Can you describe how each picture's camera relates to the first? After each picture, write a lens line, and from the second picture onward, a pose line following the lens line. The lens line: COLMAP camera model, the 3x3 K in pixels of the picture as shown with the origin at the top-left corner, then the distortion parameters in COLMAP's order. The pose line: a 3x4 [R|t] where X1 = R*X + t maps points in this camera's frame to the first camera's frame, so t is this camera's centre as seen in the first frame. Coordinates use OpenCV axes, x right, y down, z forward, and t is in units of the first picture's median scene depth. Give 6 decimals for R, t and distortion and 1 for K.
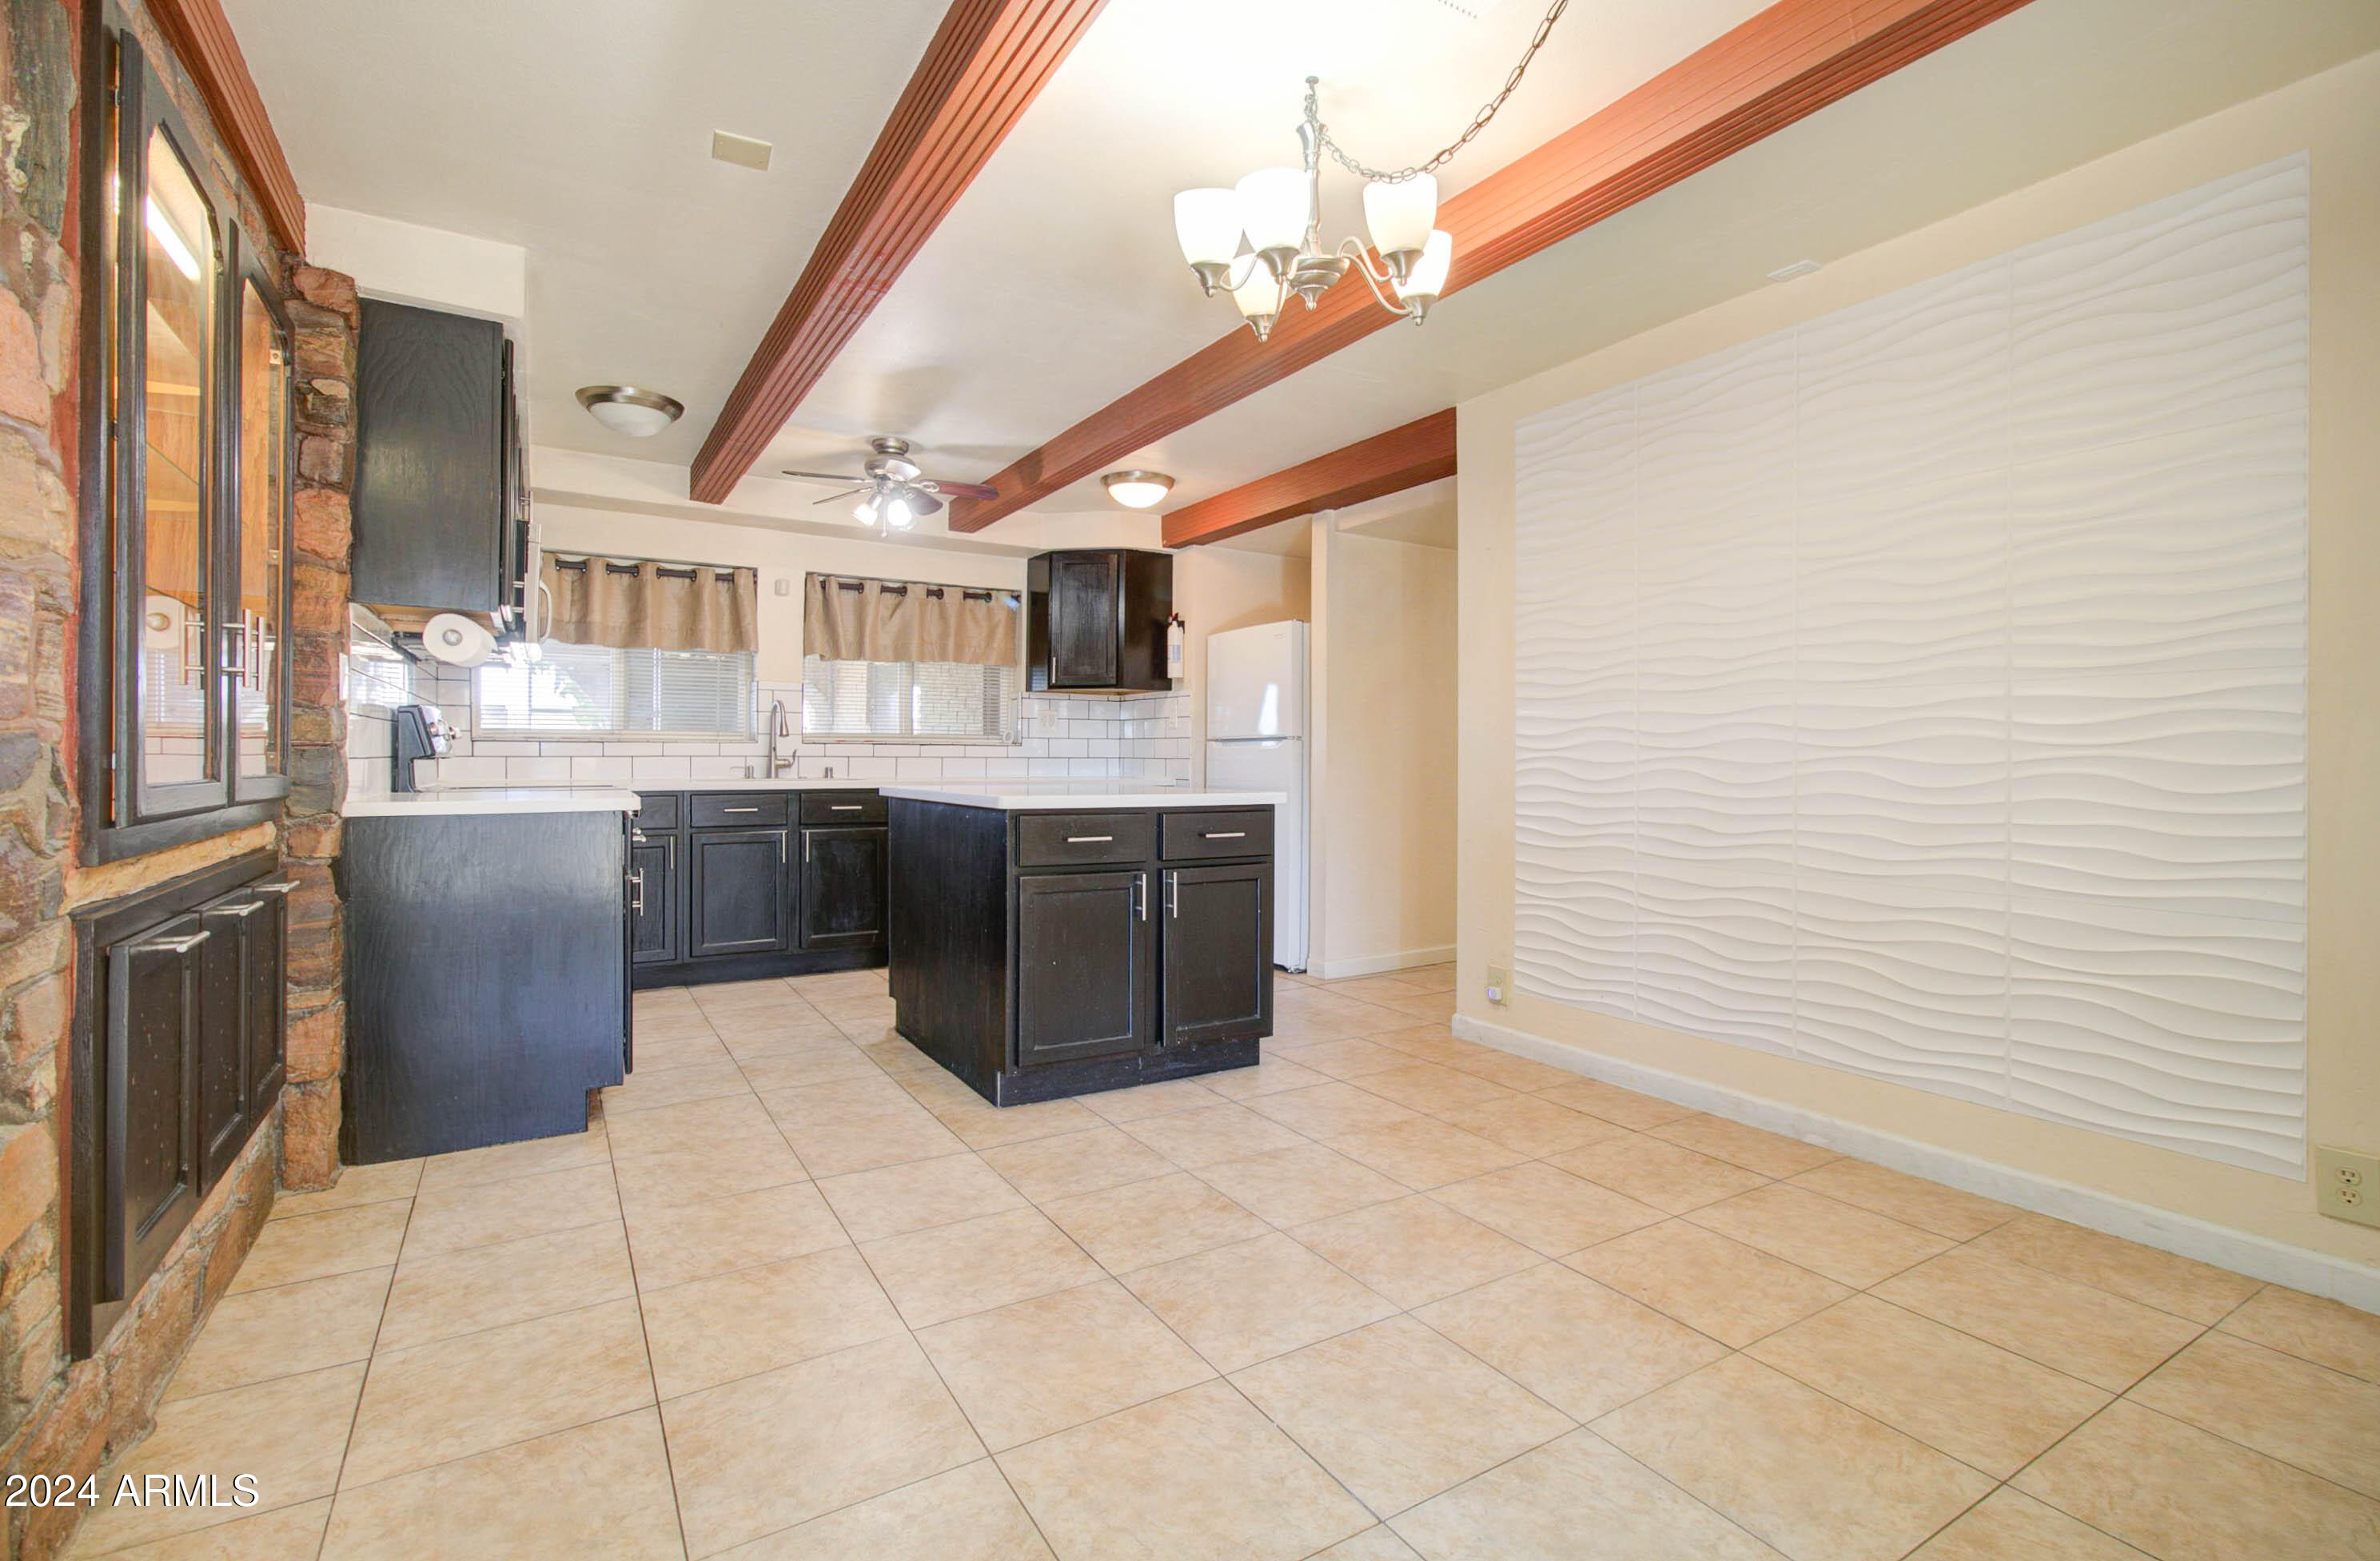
lens RADIAL K [[1111.4, 0, 1214.0], [0, 1111.4, 744.4], [0, 0, 1]] dist [-0.000163, 0.000144]
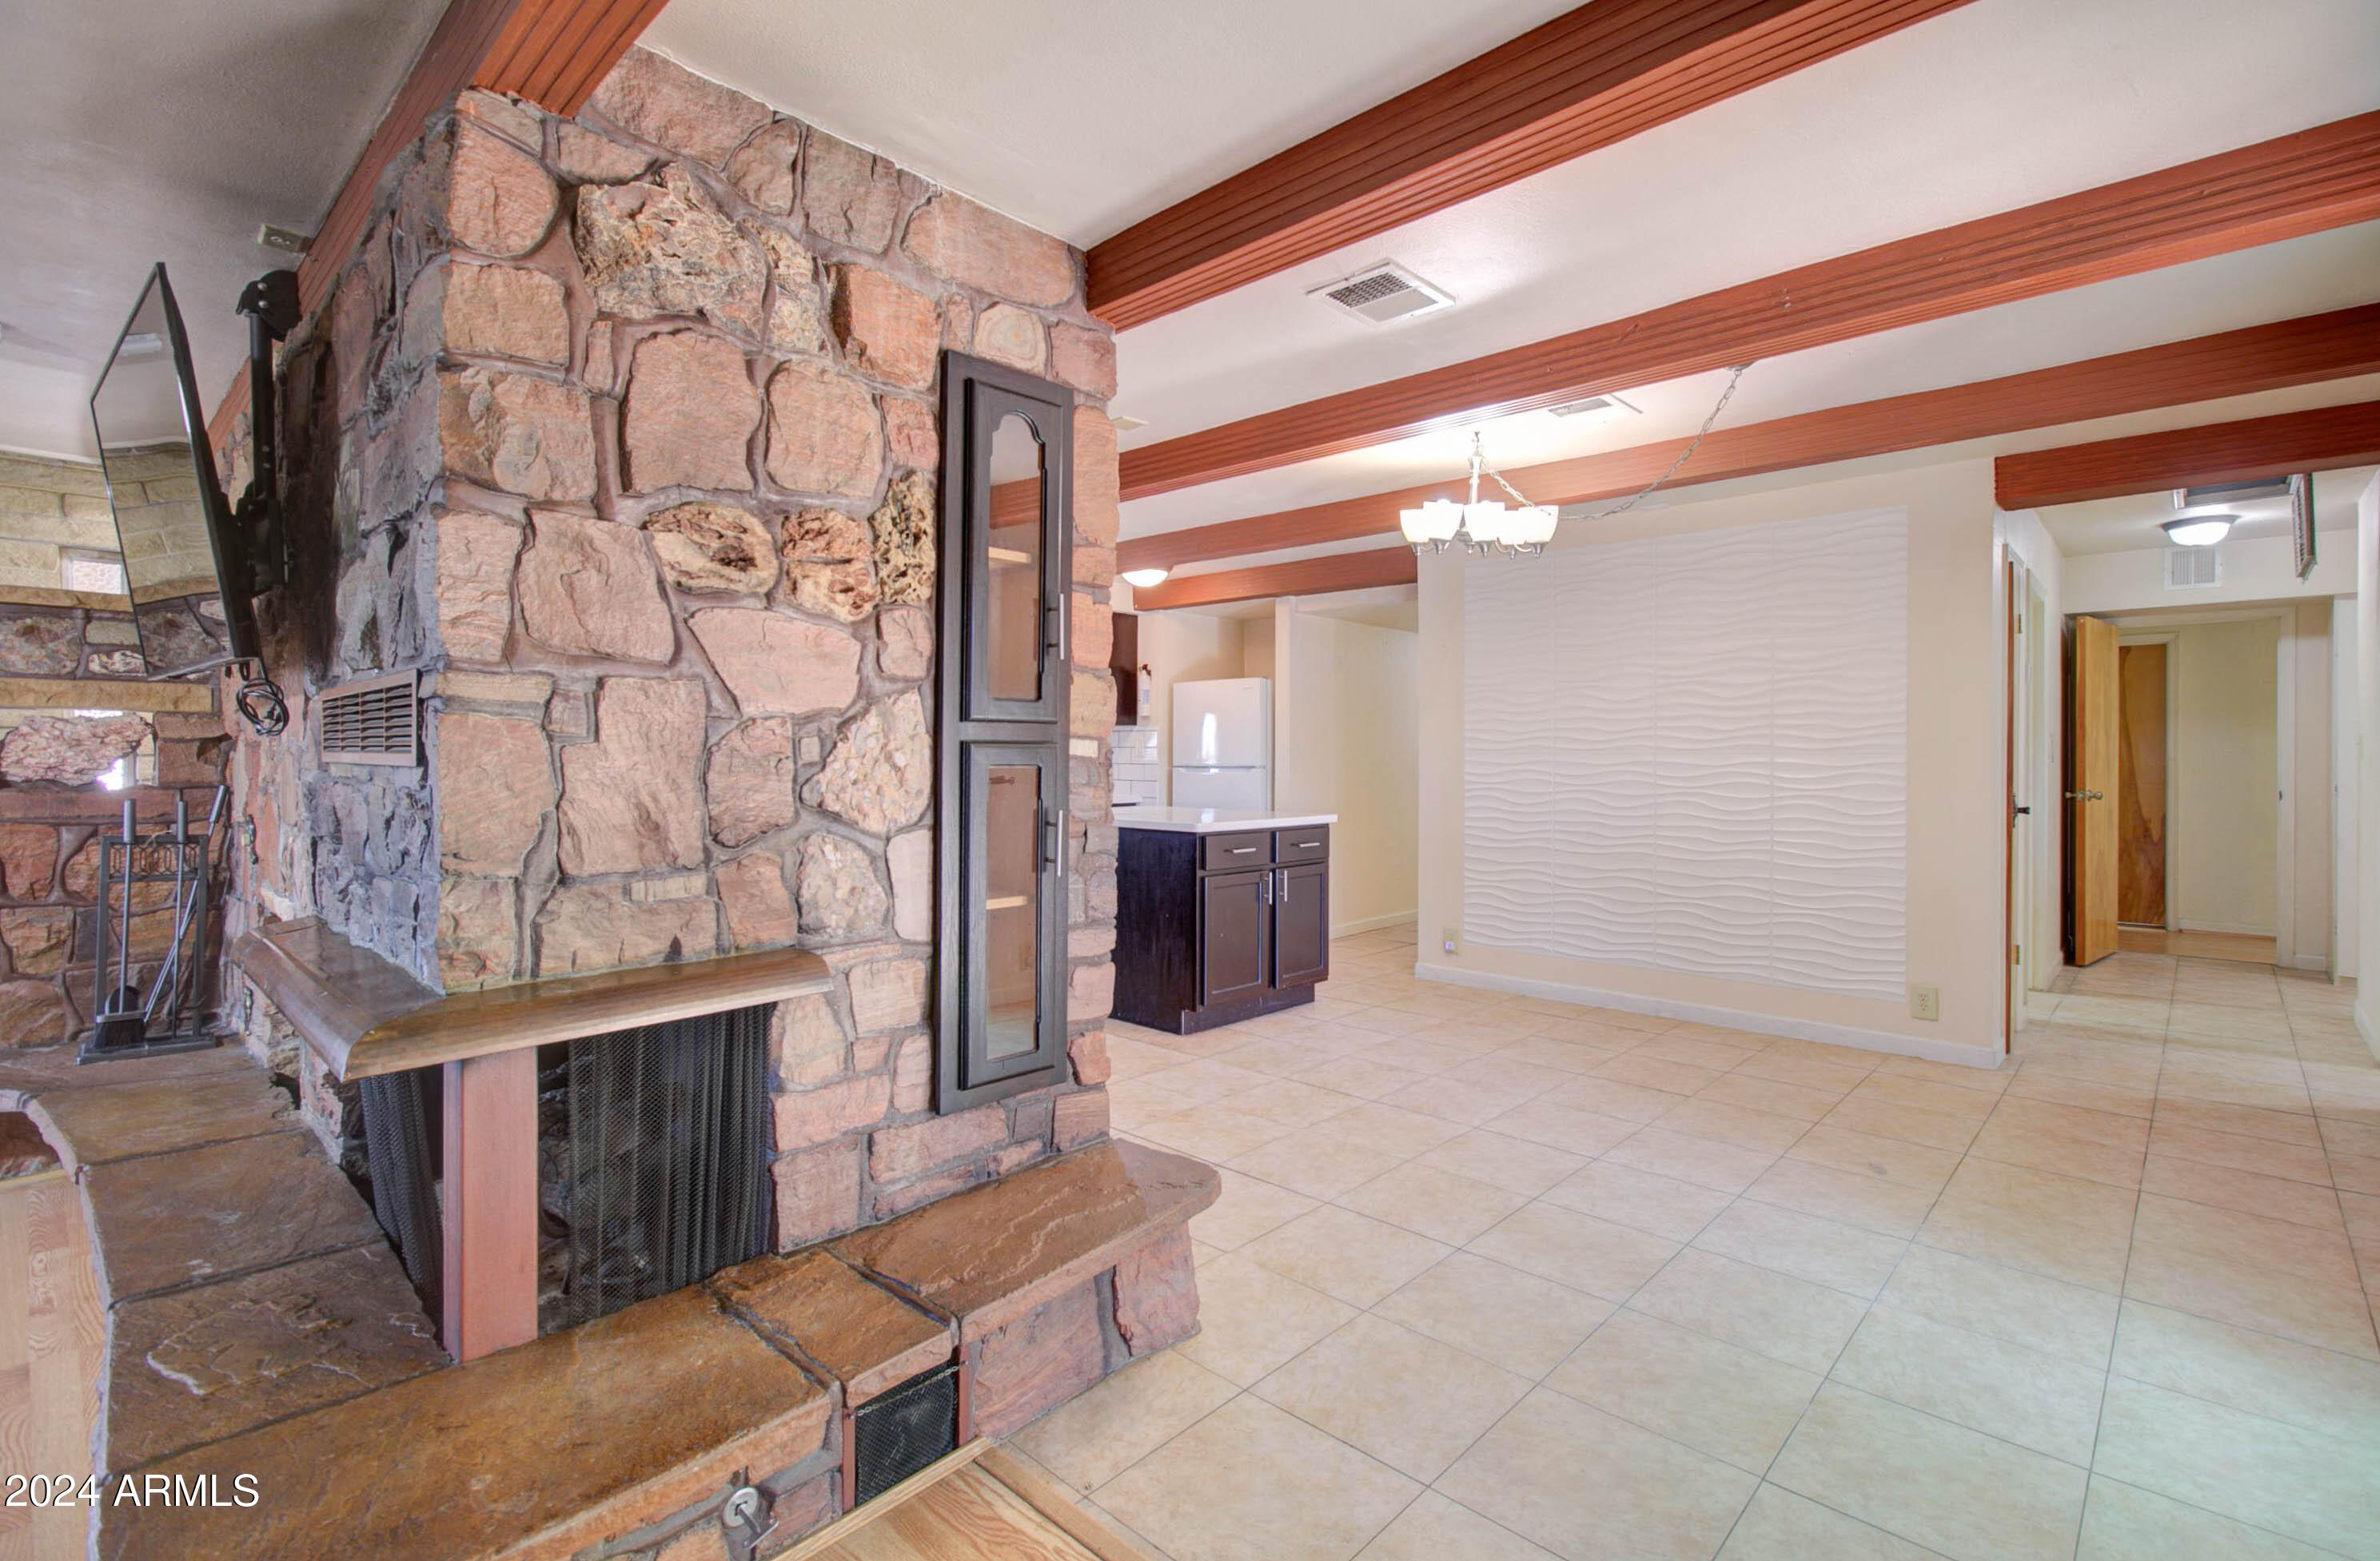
lens RADIAL K [[1119.0, 0, 1245.3], [0, 1119.0, 735.8], [0, 0, 1]] dist [-0.000977, 0.000040]
pose [[0.957446, 0.004130, 0.288582, -0.548243], [-0.003225, 0.999988, -0.003612, -0.063501], [-0.288594, 0.002528, 0.957448, -0.440177]]
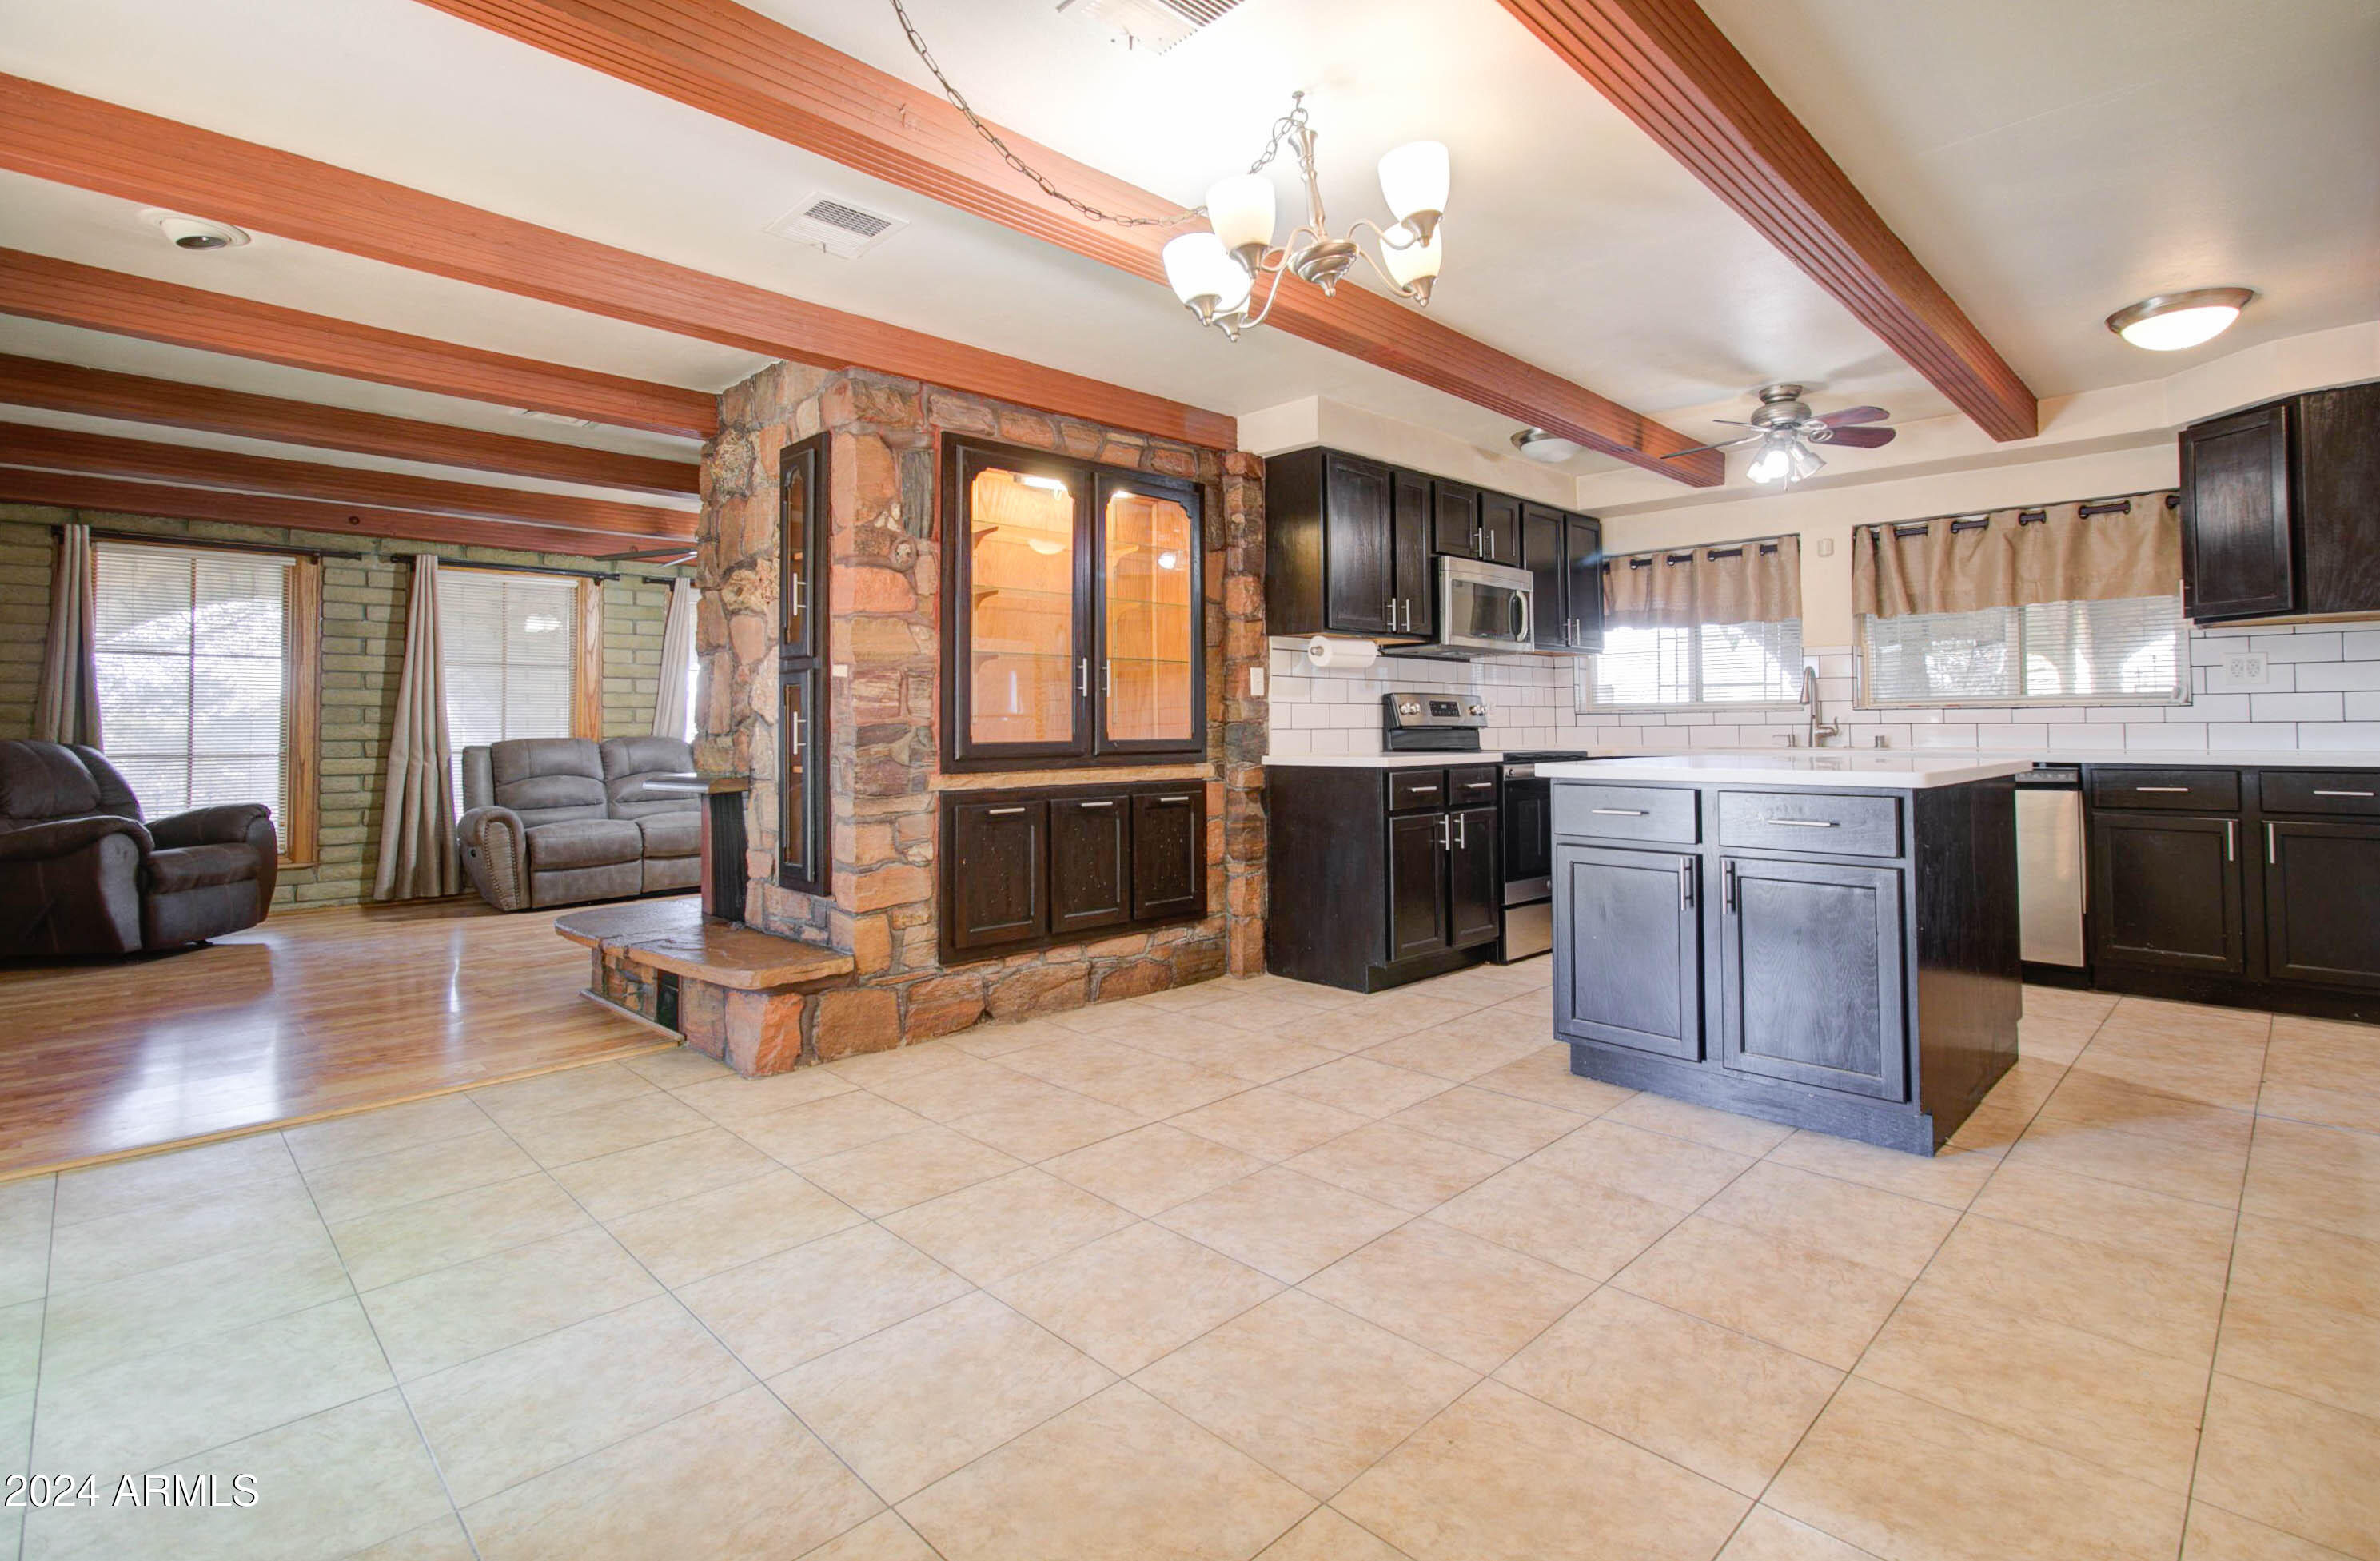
lens RADIAL K [[1097.9, 0, 1184.8], [0, 1097.9, 693.0], [0, 0, 1]] dist [-0.001984, 0.000238]
pose [[0.214285, -0.035387, -0.976130, 0.728716], [0.018739, 0.999309, -0.032113, 0.006351], [0.976591, -0.011410, 0.214800, 0.452761]]
